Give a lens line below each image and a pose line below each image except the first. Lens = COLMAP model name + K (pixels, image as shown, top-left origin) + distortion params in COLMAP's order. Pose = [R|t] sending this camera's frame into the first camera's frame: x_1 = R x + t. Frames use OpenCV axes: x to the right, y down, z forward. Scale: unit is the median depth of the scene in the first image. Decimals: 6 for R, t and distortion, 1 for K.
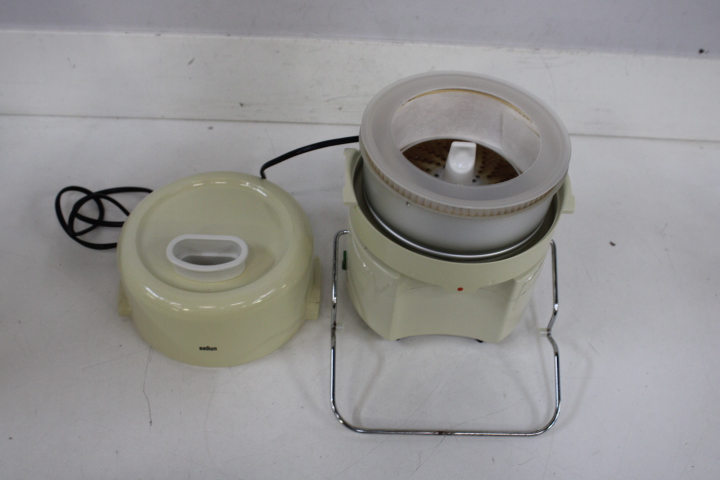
lens RADIAL K [[743.0, 0, 354.5], [0, 743.0, 246.0], [0, 0, 1]] dist [-0.088386, 0.000000]
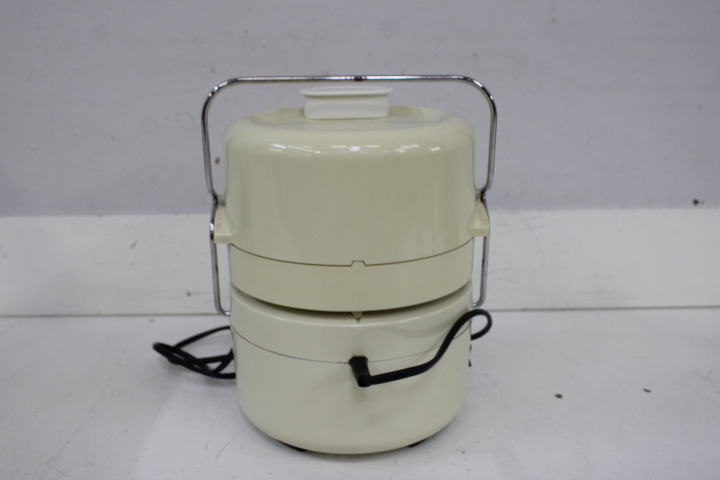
lens RADIAL K [[743.0, 0, 357.7], [0, 743.0, 236.2], [0, 0, 1]] dist [-0.088386, 0.000000]
pose [[0.998525, -0.054095, 0.004713, 0.048358], [0.048302, 0.845212, -0.532245, 0.234386], [0.024808, 0.531687, 0.846578, 0.237709]]
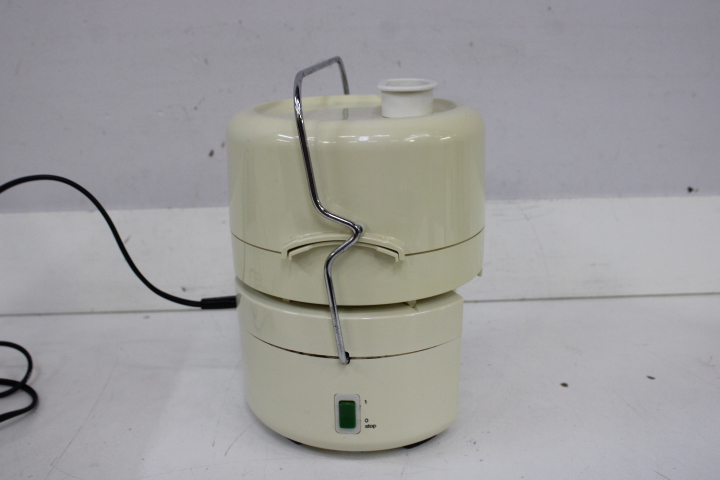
lens RADIAL K [[743.0, 0, 356.7], [0, 743.0, 237.0], [0, 0, 1]] dist [-0.088386, 0.000000]
pose [[0.996982, -0.068422, 0.036670, 0.021425], [0.077493, 0.849332, -0.522140, 0.230240], [0.004581, 0.523406, 0.852071, 0.245240]]
